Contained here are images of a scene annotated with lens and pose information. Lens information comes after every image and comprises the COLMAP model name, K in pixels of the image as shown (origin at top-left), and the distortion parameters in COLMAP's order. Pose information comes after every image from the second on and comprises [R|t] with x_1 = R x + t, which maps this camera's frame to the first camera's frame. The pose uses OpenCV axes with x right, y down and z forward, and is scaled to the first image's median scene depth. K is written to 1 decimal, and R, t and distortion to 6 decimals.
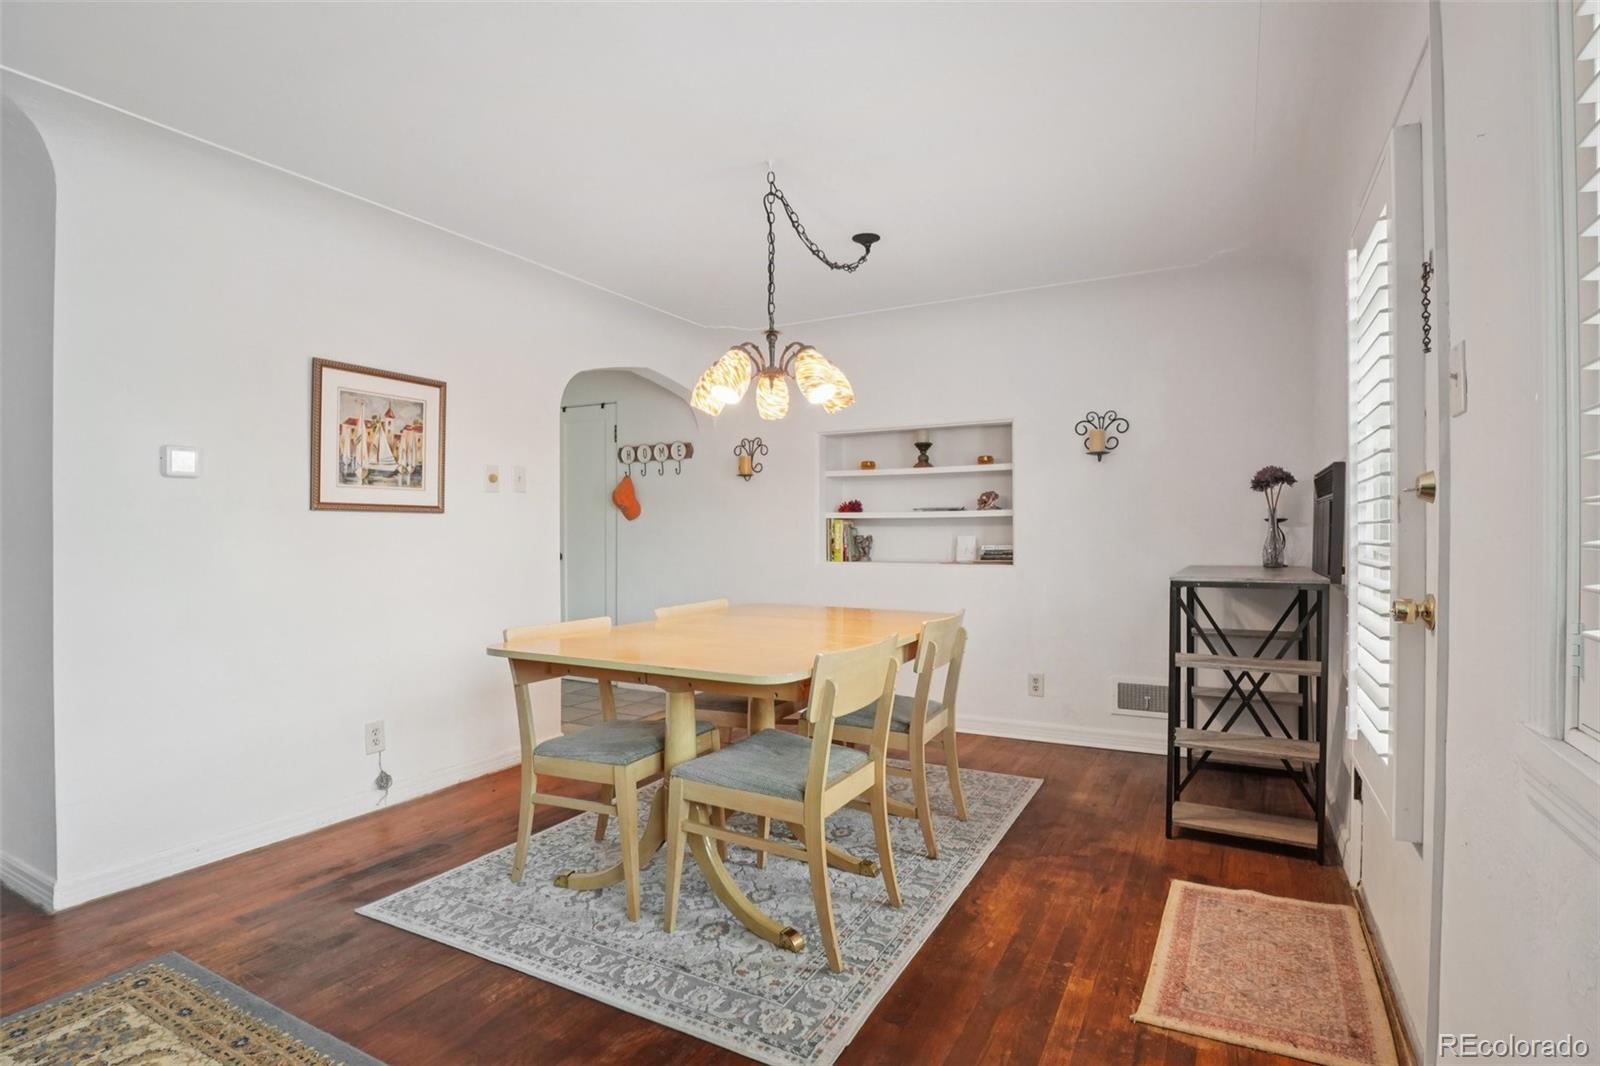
lens RADIAL K [[791.7, 0, 804.0], [0, 791.7, 551.5], [0, 0, 1]] dist [-0.045142, 0.011271]
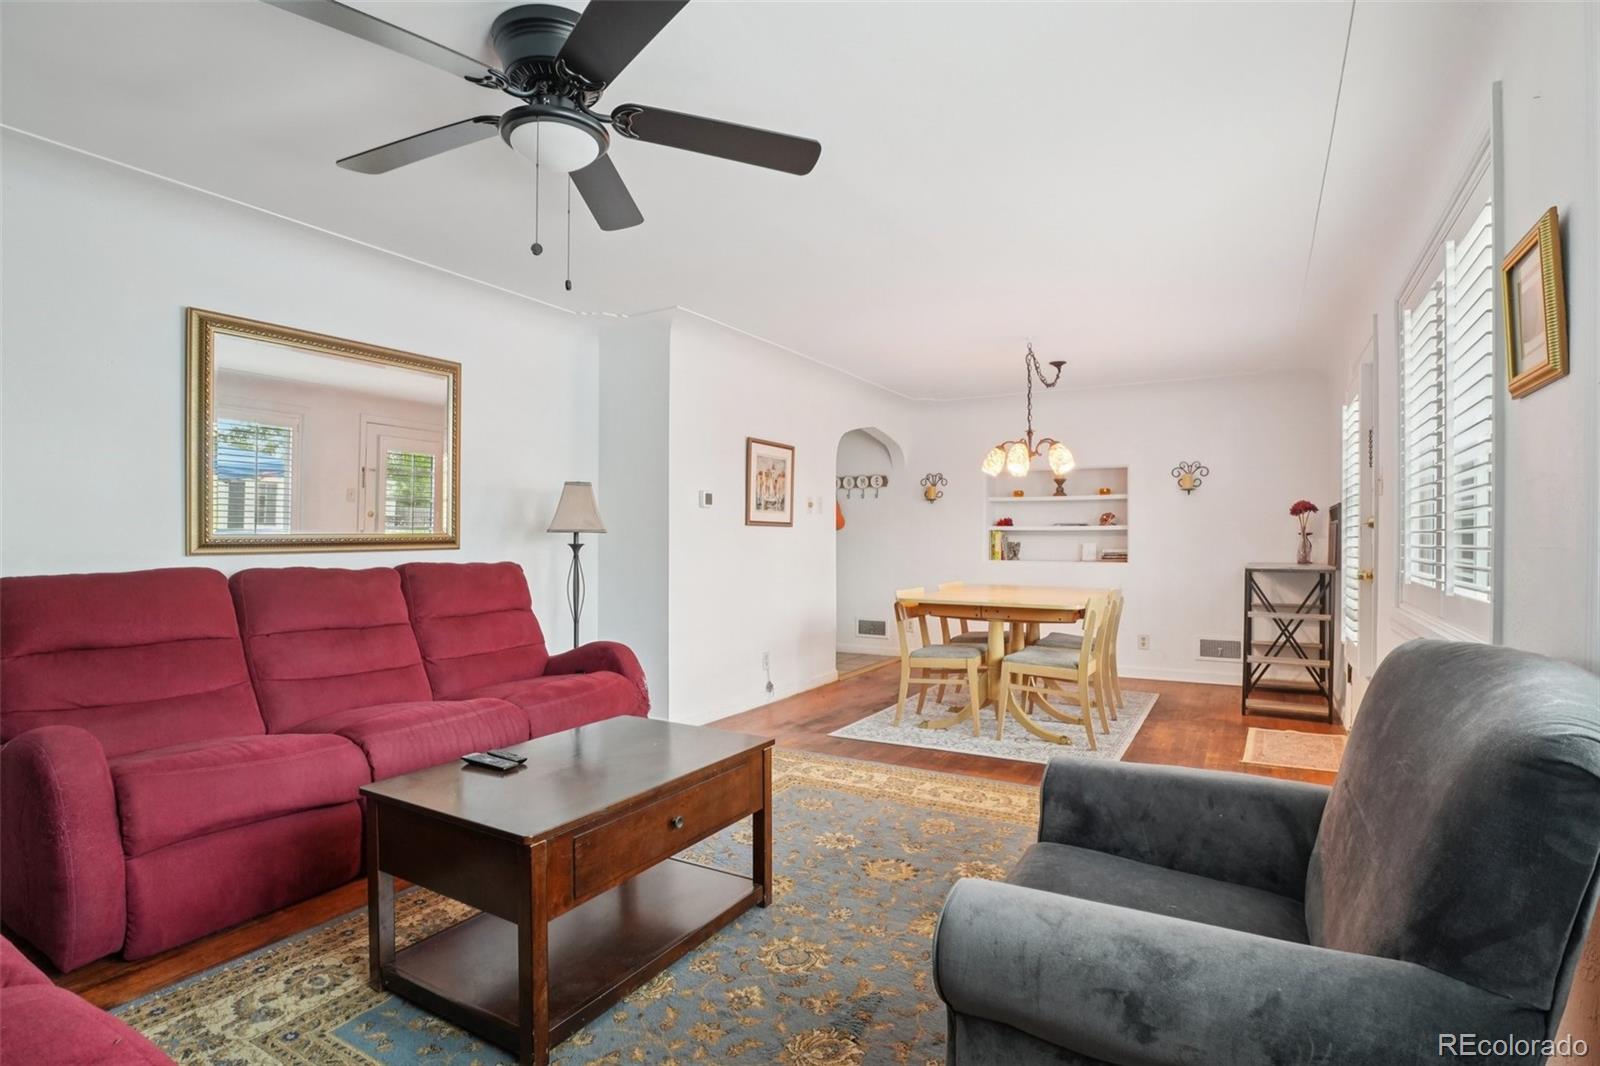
lens RADIAL K [[797.6, 0, 802.8], [0, 797.6, 556.5], [0, 0, 1]] dist [-0.028381, 0.000196]
pose [[0.999735, 0.006243, -0.022139, -0.424051], [-0.006297, 0.999977, -0.002332, 0.017721], [0.022124, 0.002471, 0.999752, -0.695633]]
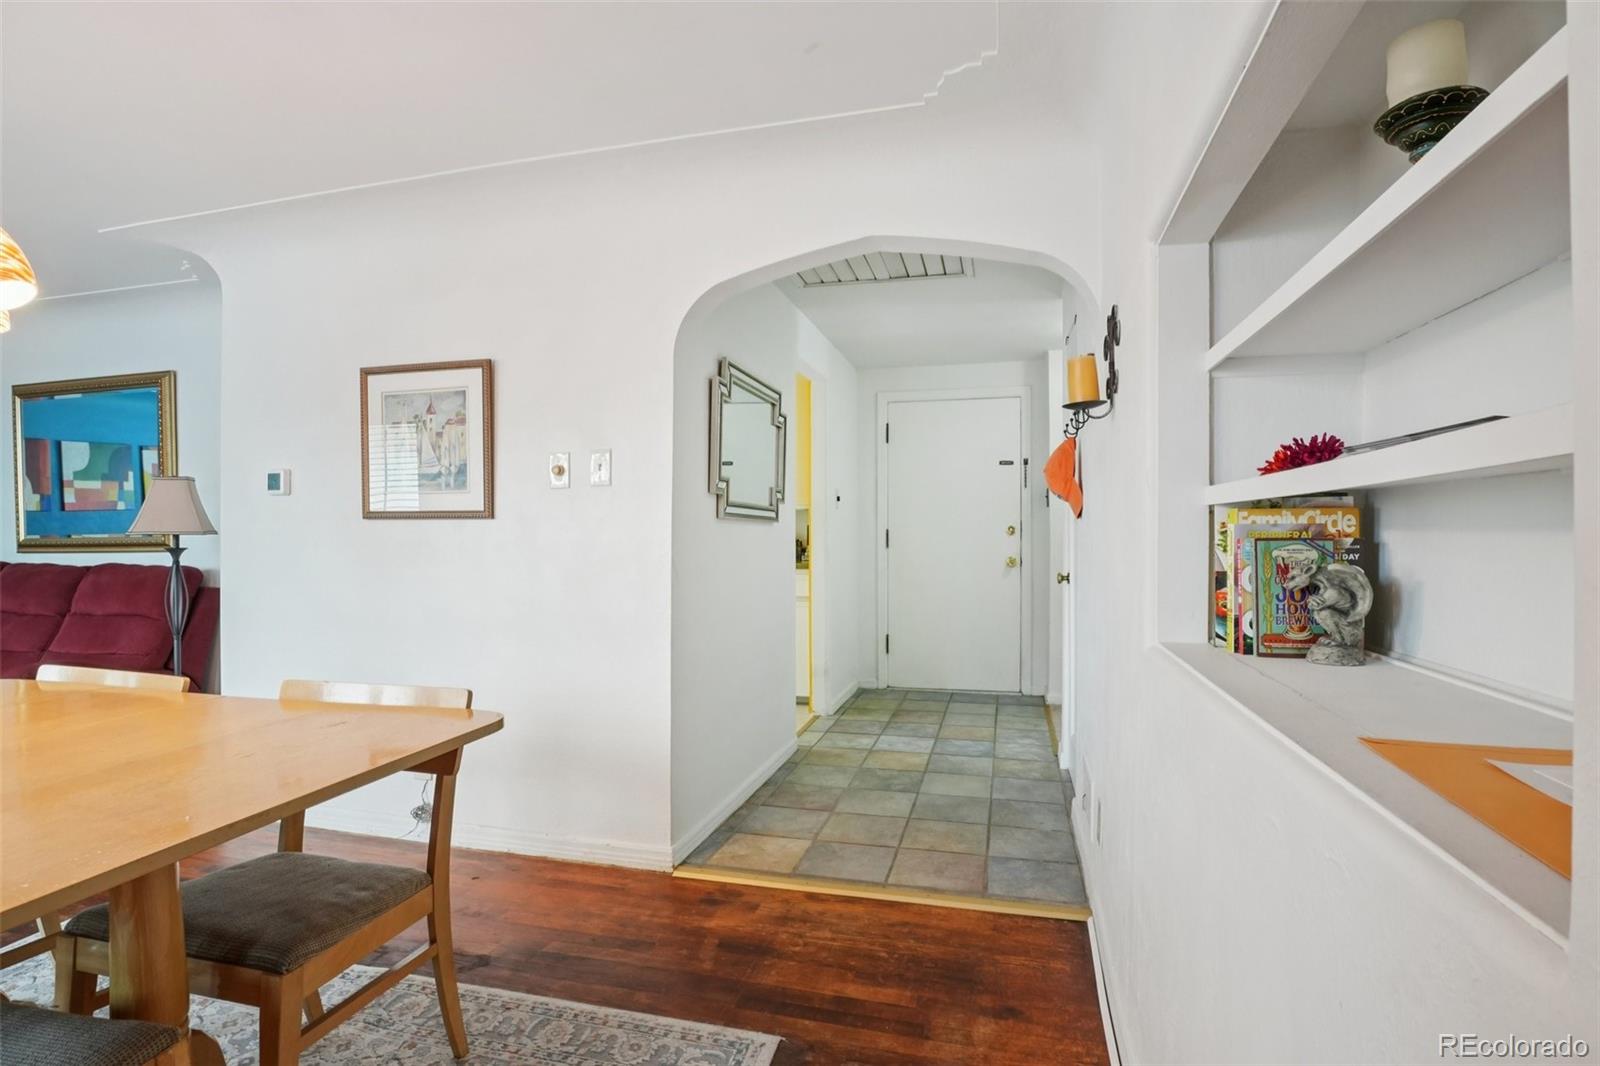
lens RADIAL K [[791.7, 0, 804.0], [0, 791.7, 551.5], [0, 0, 1]] dist [-0.045142, 0.011271]
pose [[0.240496, 0.021818, -0.970405, 0.443958], [-0.024293, 0.999569, 0.016454, -0.038314], [0.970346, 0.019617, 0.240923, 1.188298]]
